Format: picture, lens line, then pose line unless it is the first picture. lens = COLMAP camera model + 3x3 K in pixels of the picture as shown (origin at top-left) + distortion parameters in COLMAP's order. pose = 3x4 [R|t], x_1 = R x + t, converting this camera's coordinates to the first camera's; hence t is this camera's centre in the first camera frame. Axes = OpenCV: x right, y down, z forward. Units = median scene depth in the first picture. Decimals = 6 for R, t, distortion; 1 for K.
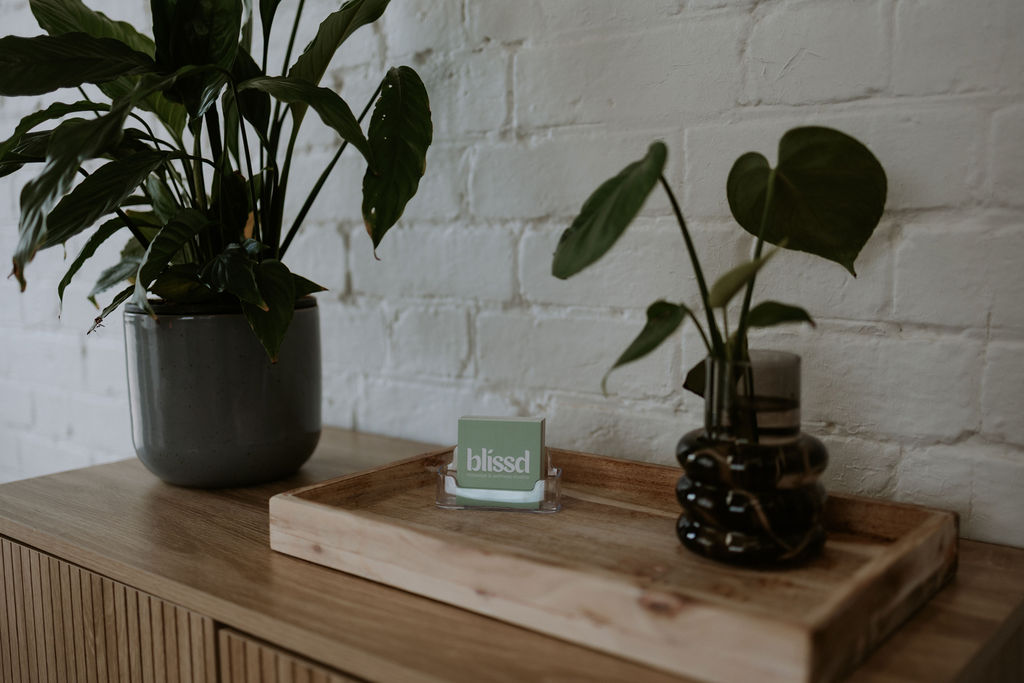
lens RADIAL K [[1050.3, 0, 514.3], [0, 1050.3, 339.8], [0, 0, 1]] dist [-0.011485, 0.000000]
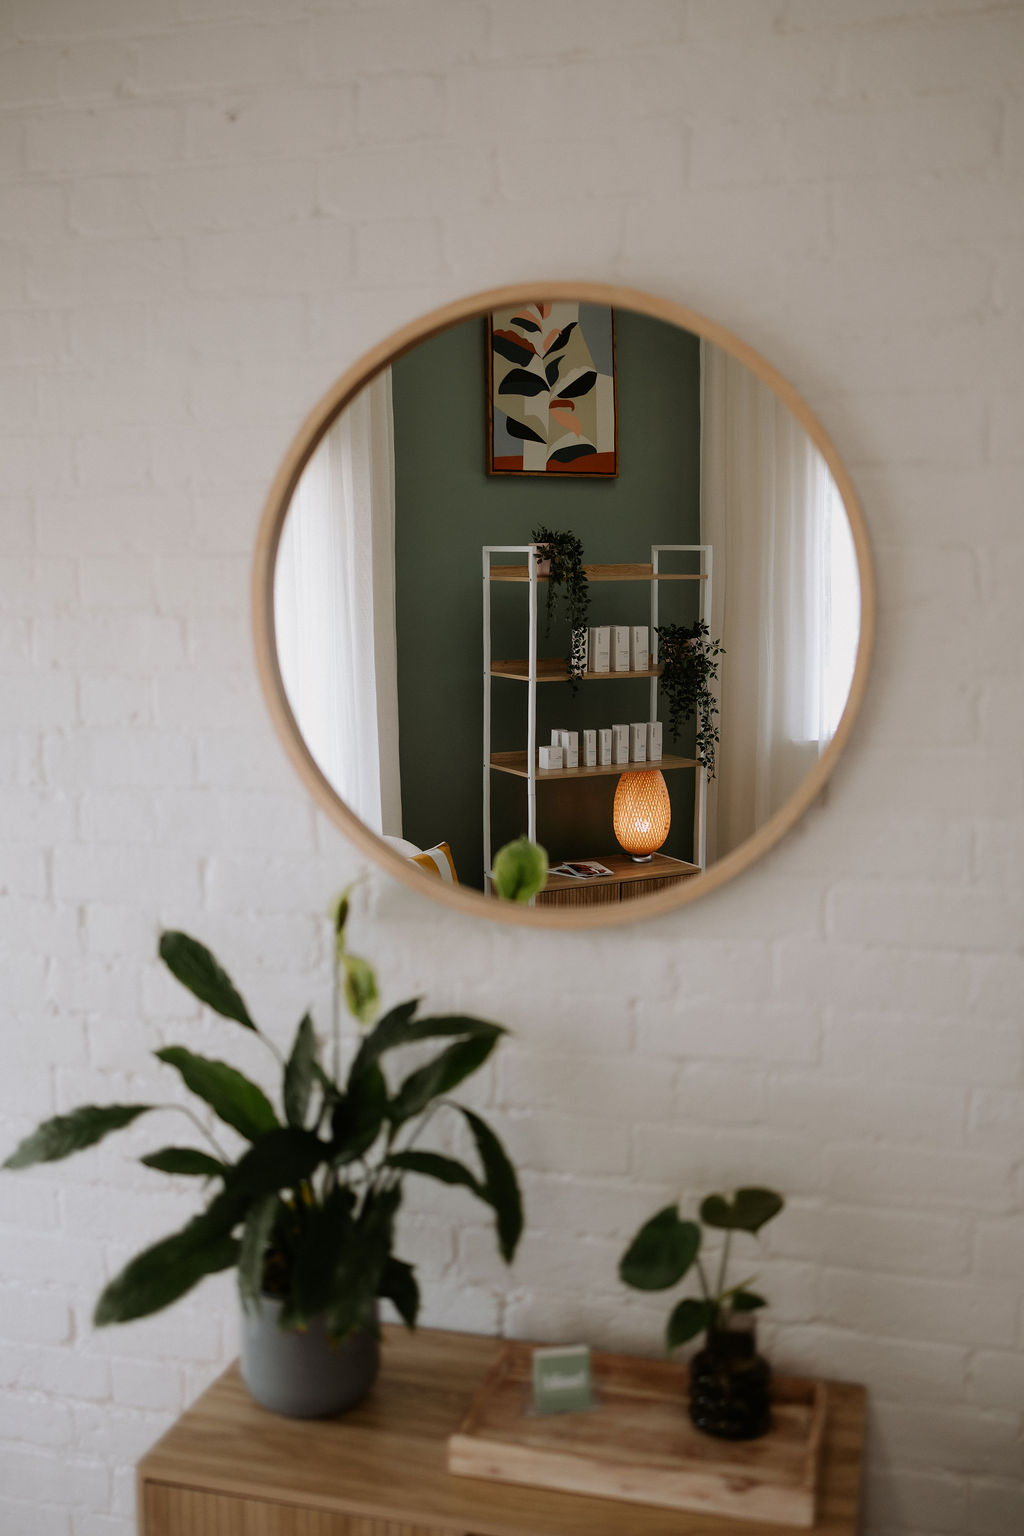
lens RADIAL K [[1575.4, 0, 509.8], [0, 1575.4, 771.0], [0, 0, 1]] dist [-0.011485, 0.000000]
pose [[0.908771, -0.030145, 0.416205, -1.086296], [0.025991, 0.999540, 0.015646, -0.872041], [-0.416485, -0.003401, 0.909136, -1.154918]]
